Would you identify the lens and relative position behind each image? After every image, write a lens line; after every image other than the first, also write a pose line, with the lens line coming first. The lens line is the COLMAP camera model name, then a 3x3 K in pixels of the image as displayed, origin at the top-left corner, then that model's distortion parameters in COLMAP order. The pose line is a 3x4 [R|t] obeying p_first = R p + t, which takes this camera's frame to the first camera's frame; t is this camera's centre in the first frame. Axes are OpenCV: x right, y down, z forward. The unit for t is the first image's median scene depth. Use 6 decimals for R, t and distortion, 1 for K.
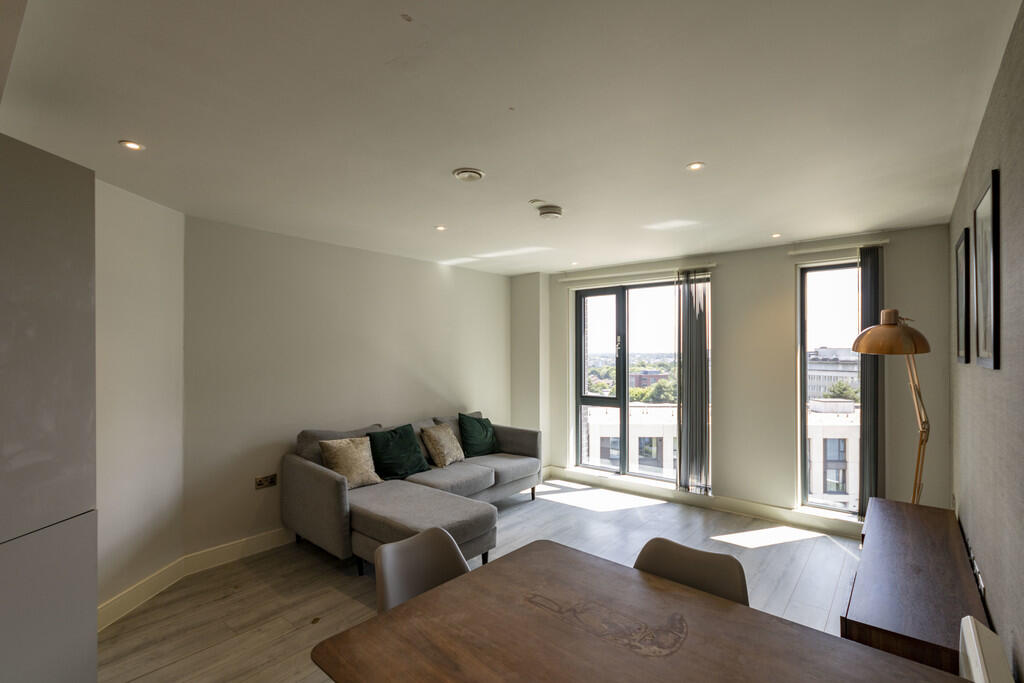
lens RADIAL K [[477.1, 0, 513.3], [0, 477.1, 347.8], [0, 0, 1]] dist [0.020098, 0.000177]
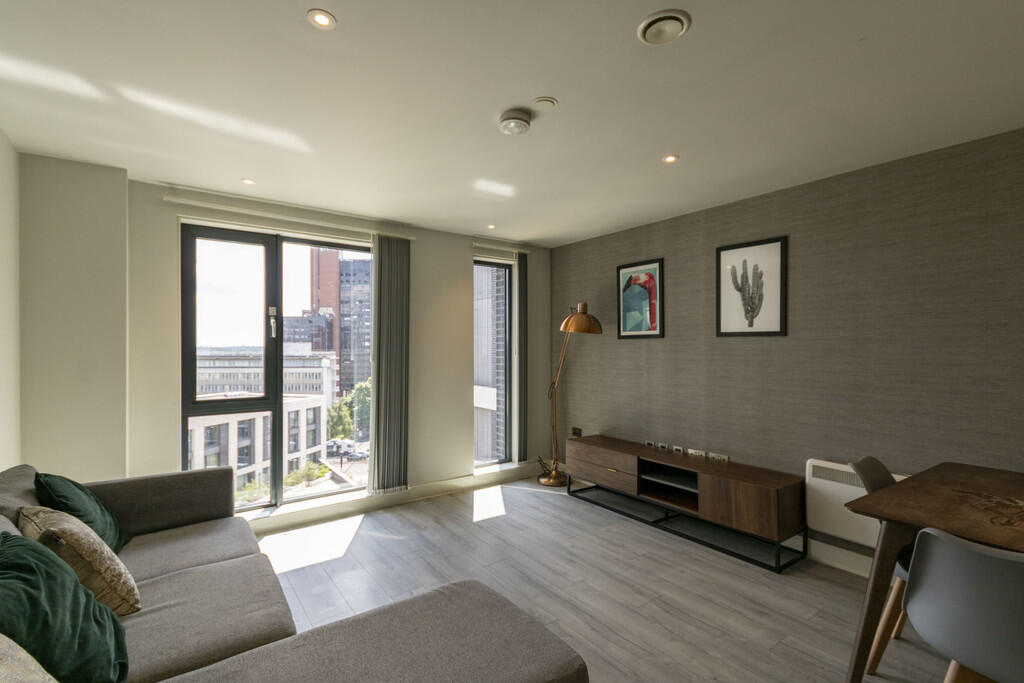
lens RADIAL K [[477.1, 0, 513.3], [0, 477.1, 347.8], [0, 0, 1]] dist [0.020098, 0.000177]
pose [[0.249144, -0.000325, 0.968466, -0.362254], [-0.008030, 0.999965, 0.002401, 0.029586], [-0.968433, -0.008375, 0.249132, 0.489888]]
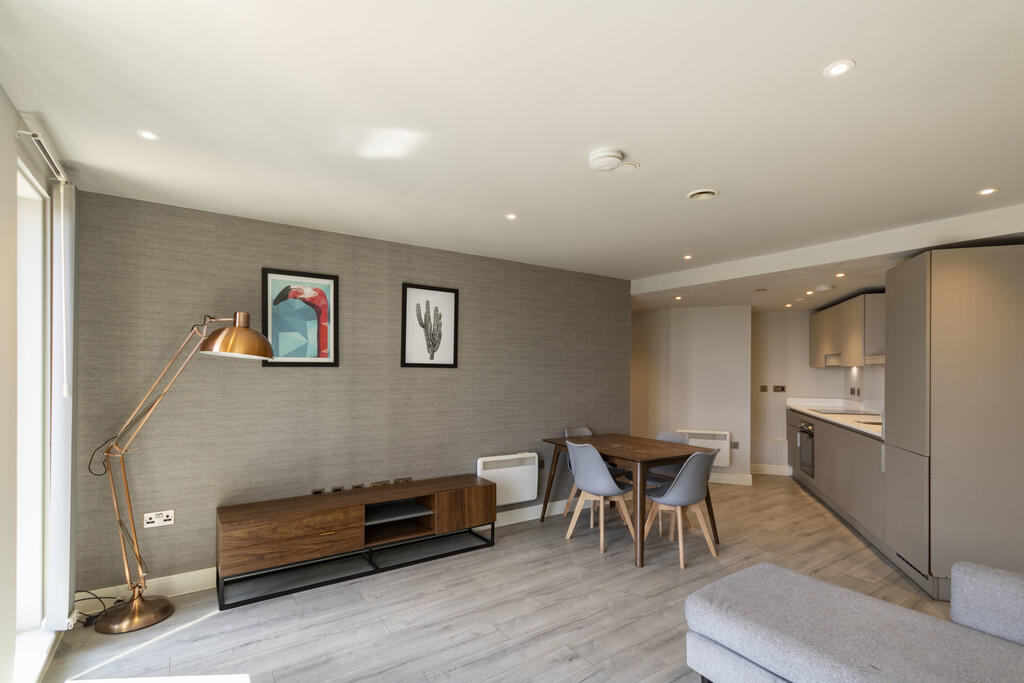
lens RADIAL K [[481.1, 0, 513.2], [0, 481.1, 371.5], [0, 0, 1]] dist [0.002111, 0.000322]
pose [[-0.961481, -0.003157, 0.274852, 0.003846], [-0.004541, 0.999980, -0.004399, 0.022472], [-0.274832, -0.005478, -0.961477, 1.018517]]
